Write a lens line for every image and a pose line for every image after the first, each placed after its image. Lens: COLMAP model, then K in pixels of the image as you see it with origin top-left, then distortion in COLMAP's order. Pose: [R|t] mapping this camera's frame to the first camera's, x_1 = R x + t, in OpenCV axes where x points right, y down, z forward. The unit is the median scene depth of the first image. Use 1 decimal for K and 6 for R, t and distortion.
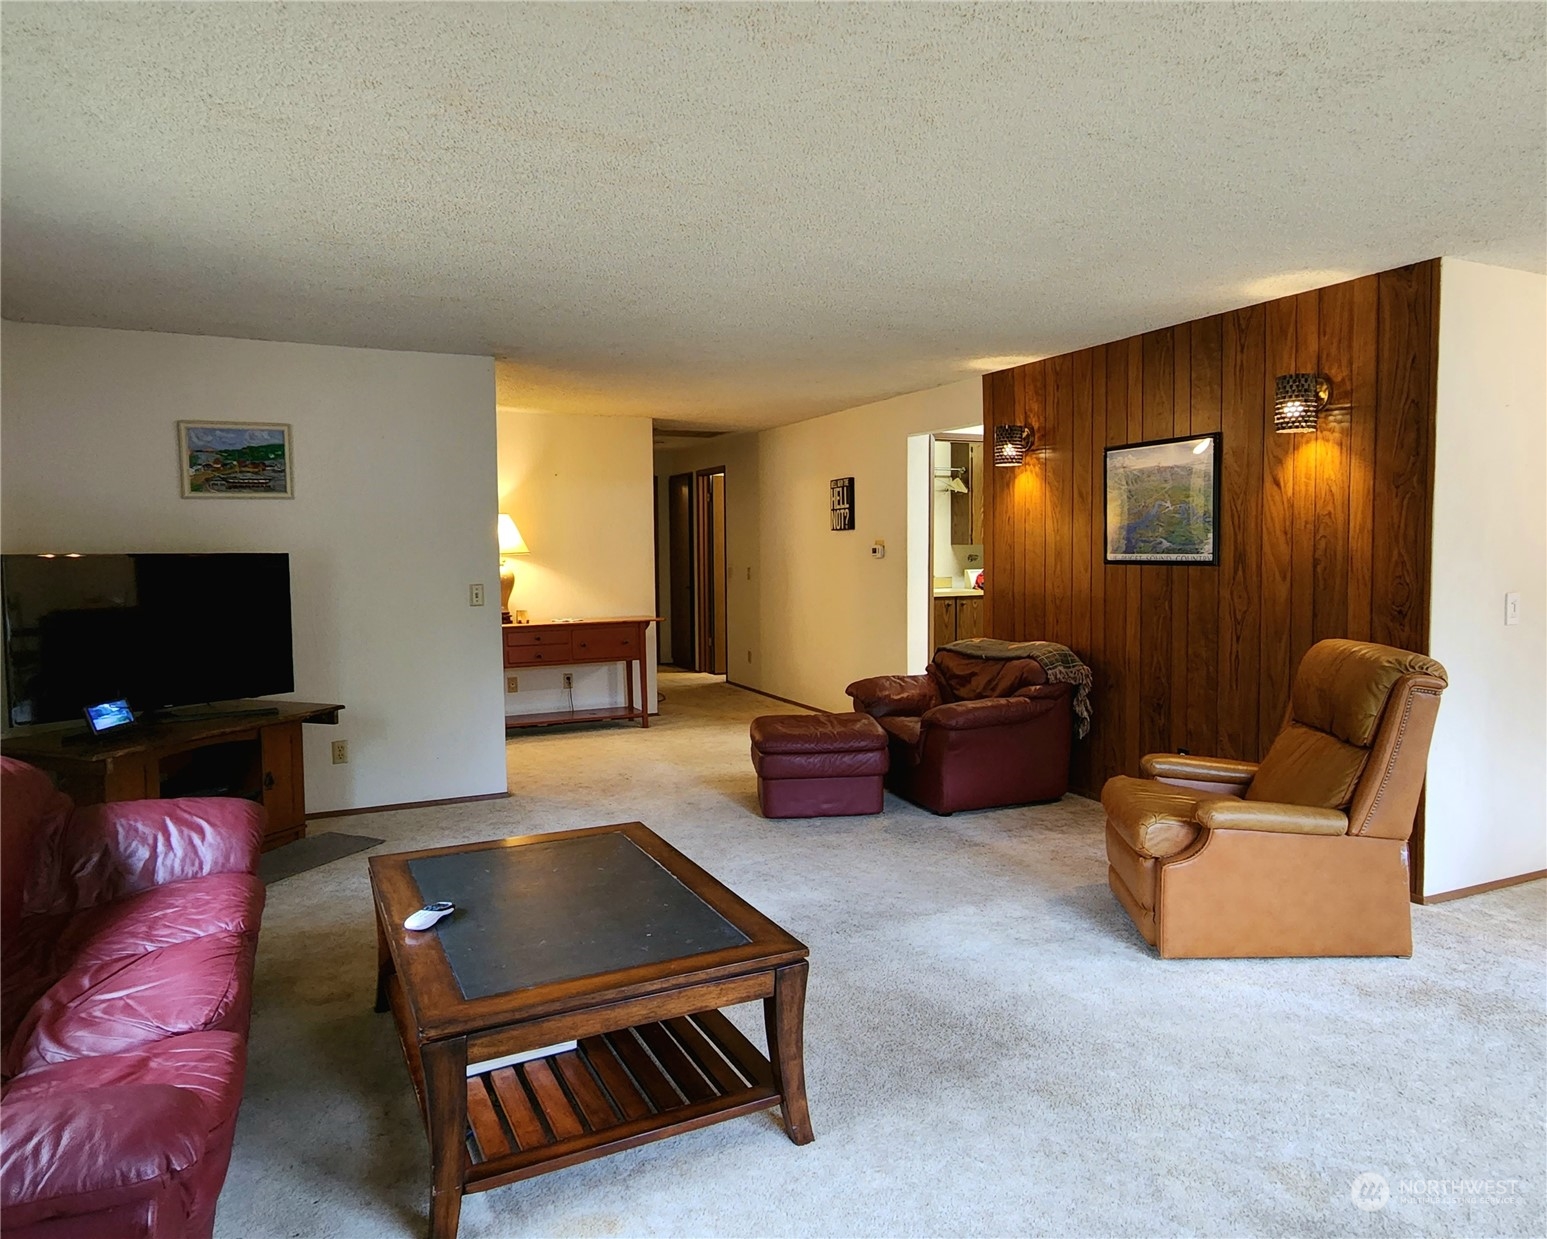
lens RADIAL K [[1051.0, 0, 776.0], [0, 1051.0, 661.0], [0, 0, 1]] dist [-0.006283, -0.001643]
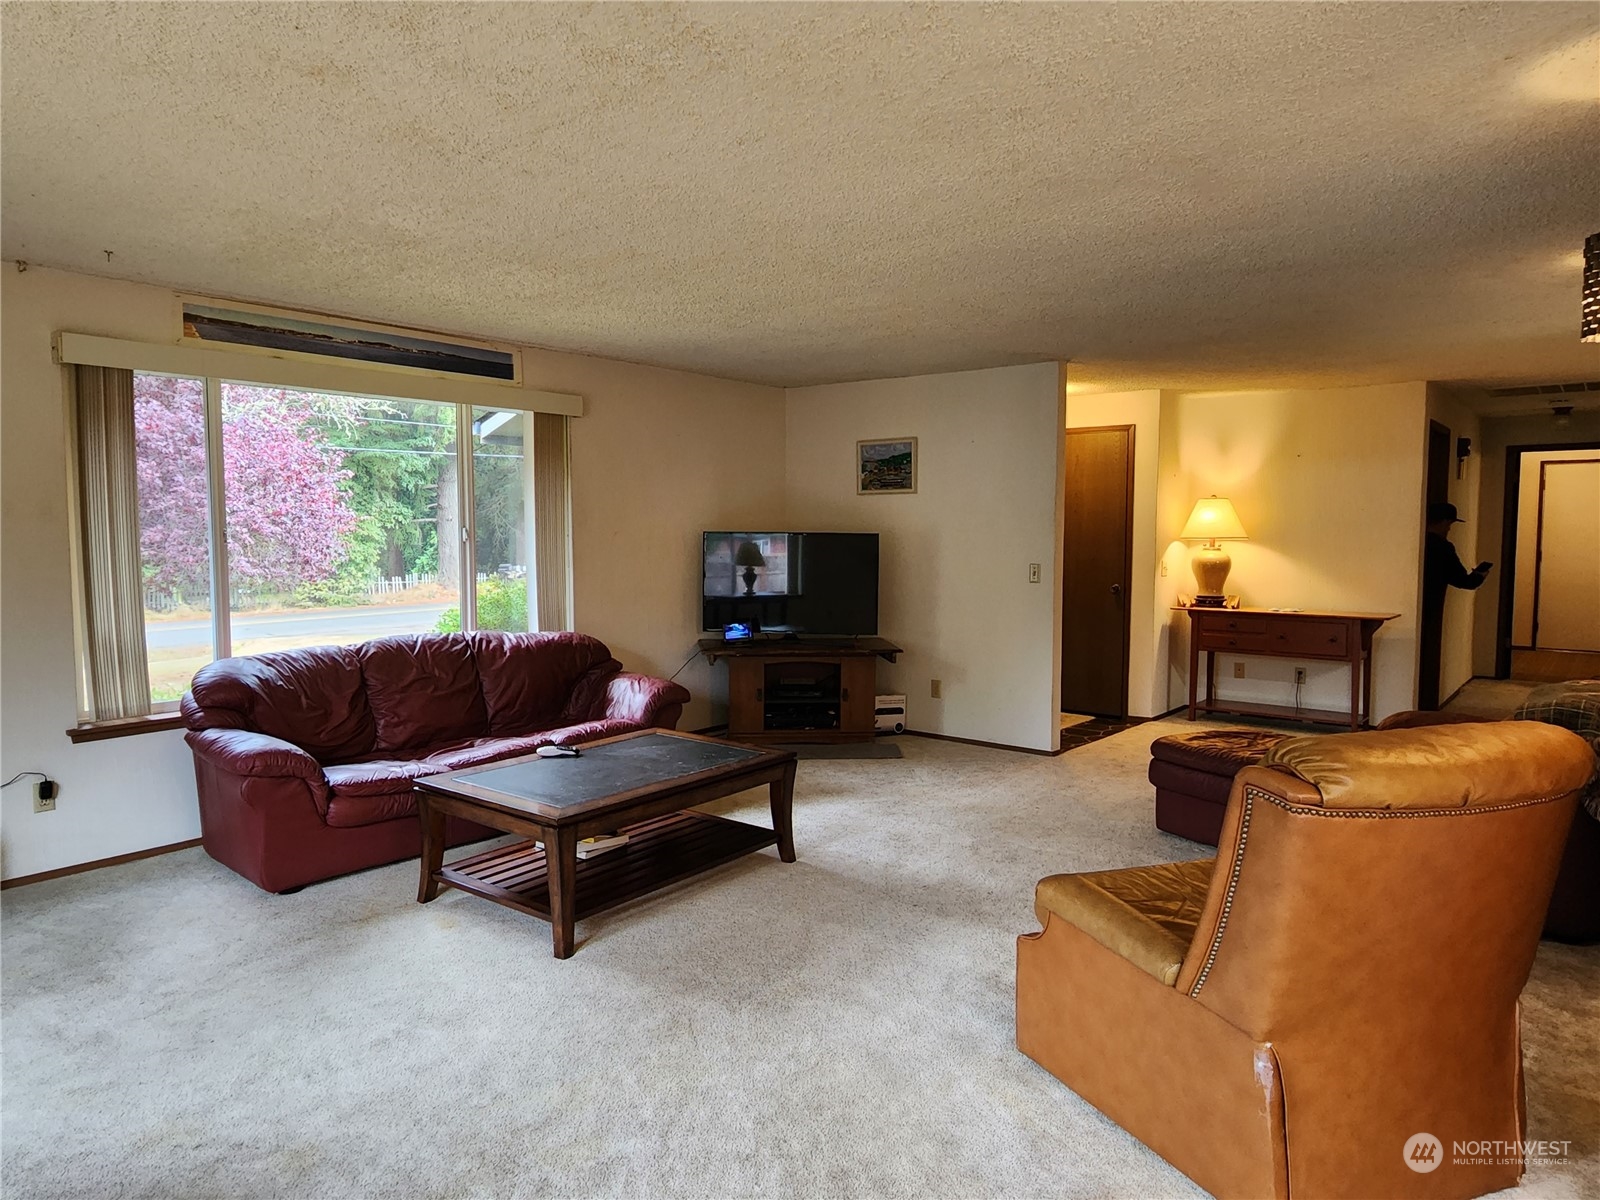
lens RADIAL K [[1004.0, 0, 798.1], [0, 1004.0, 633.1], [0, 0, 1]] dist [0.000173, 0.000498]
pose [[0.420671, 0.103930, -0.901240, 0.661691], [-0.106482, 0.992206, 0.064717, -0.045939], [0.900942, 0.068742, 0.428459, 0.340870]]
